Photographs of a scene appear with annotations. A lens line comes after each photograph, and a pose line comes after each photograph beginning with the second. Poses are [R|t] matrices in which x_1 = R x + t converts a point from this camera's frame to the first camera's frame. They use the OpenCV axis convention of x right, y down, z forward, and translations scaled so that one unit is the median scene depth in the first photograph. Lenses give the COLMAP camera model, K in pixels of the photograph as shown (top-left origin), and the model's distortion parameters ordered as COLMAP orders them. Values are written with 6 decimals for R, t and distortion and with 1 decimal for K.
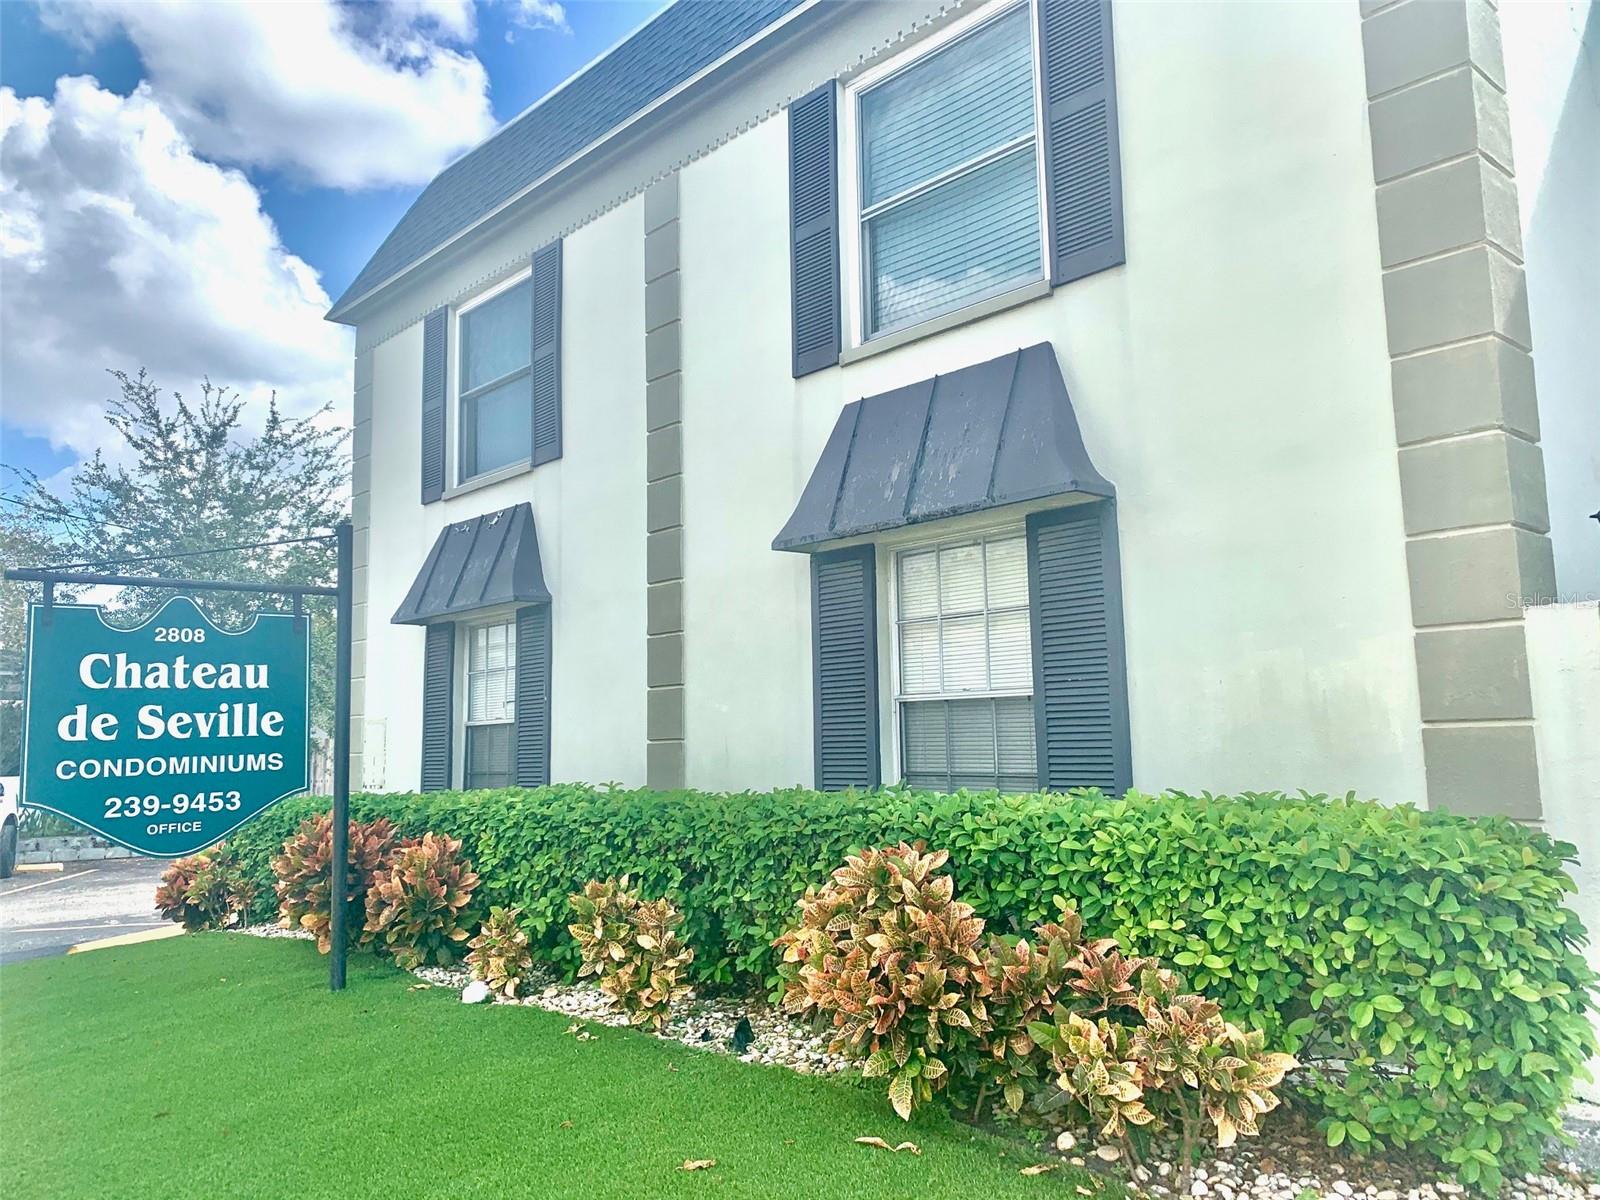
lens RADIAL K [[1220.8, 0, 798.7], [0, 1220.8, 581.7], [0, 0, 1]] dist [0.022168, -0.016704]
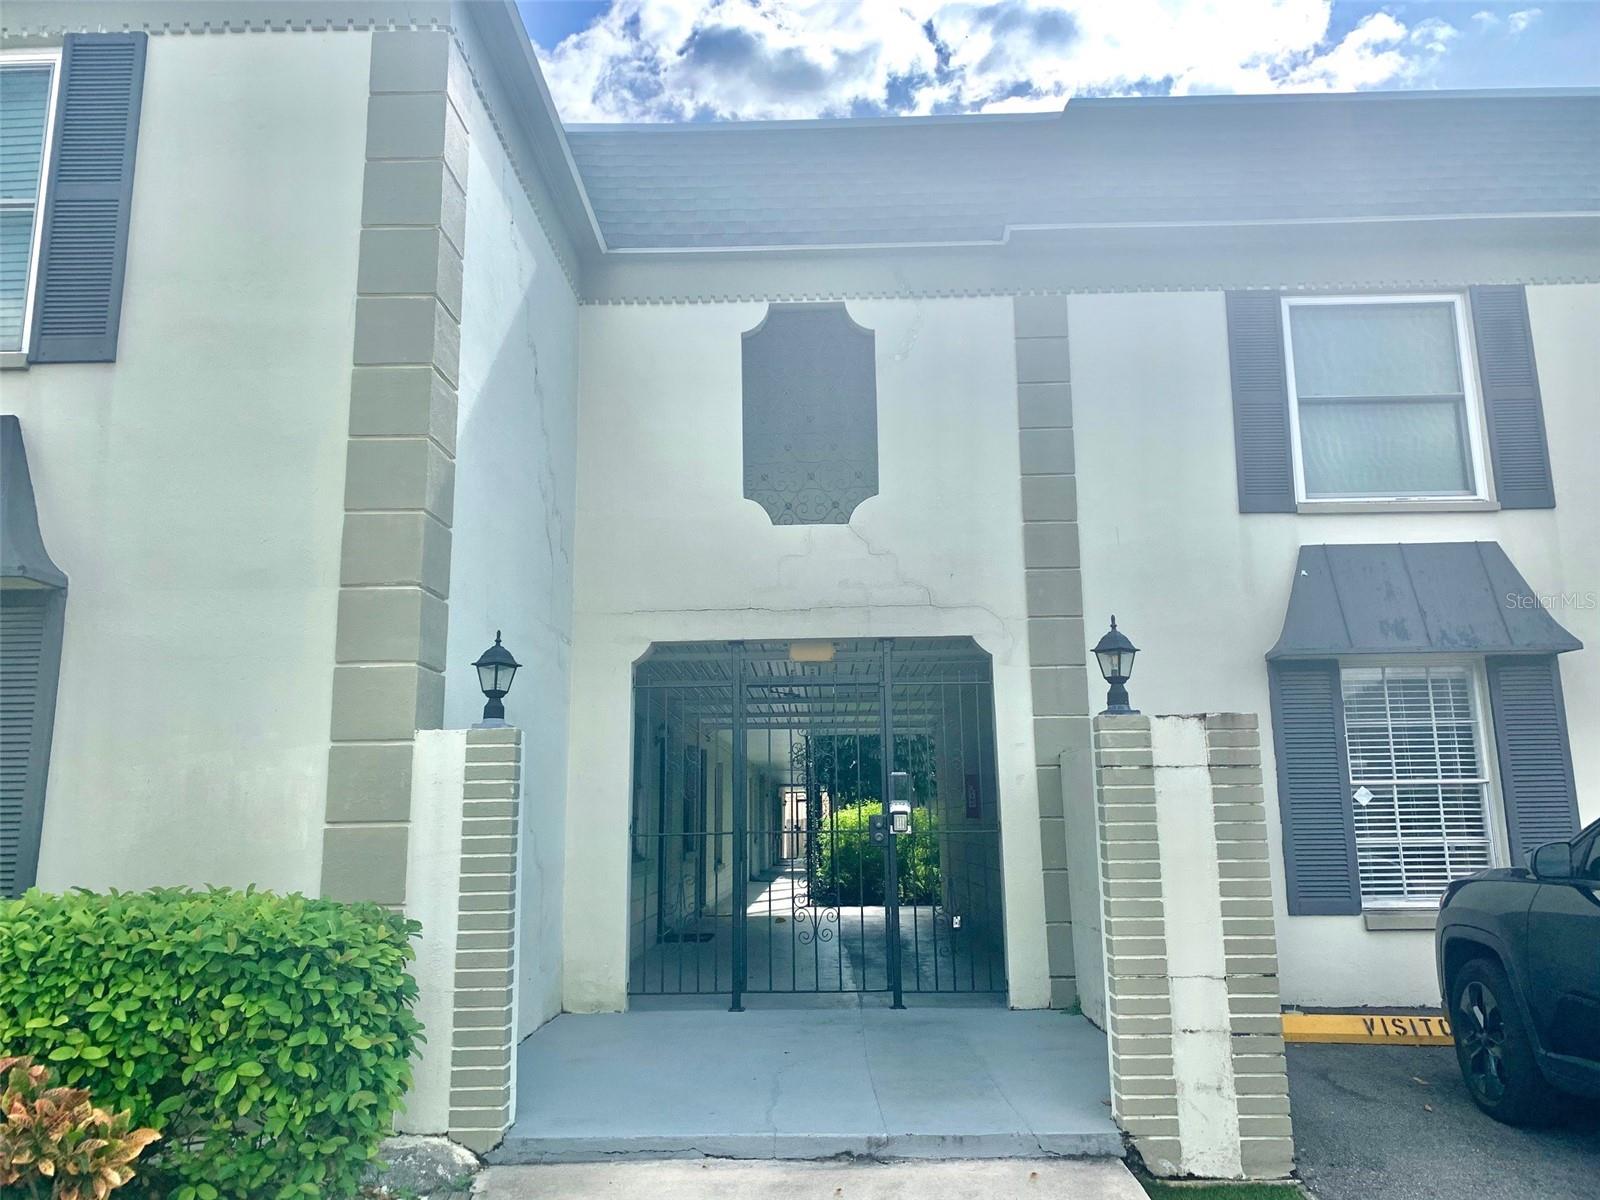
lens RADIAL K [[1220.8, 0, 798.7], [0, 1220.8, 581.7], [0, 0, 1]] dist [0.022168, -0.016704]
pose [[0.692394, 0.154018, 0.704890, -0.046198], [-0.097266, 0.987958, -0.120327, -0.019625], [-0.714934, 0.014752, 0.699037, -0.175334]]
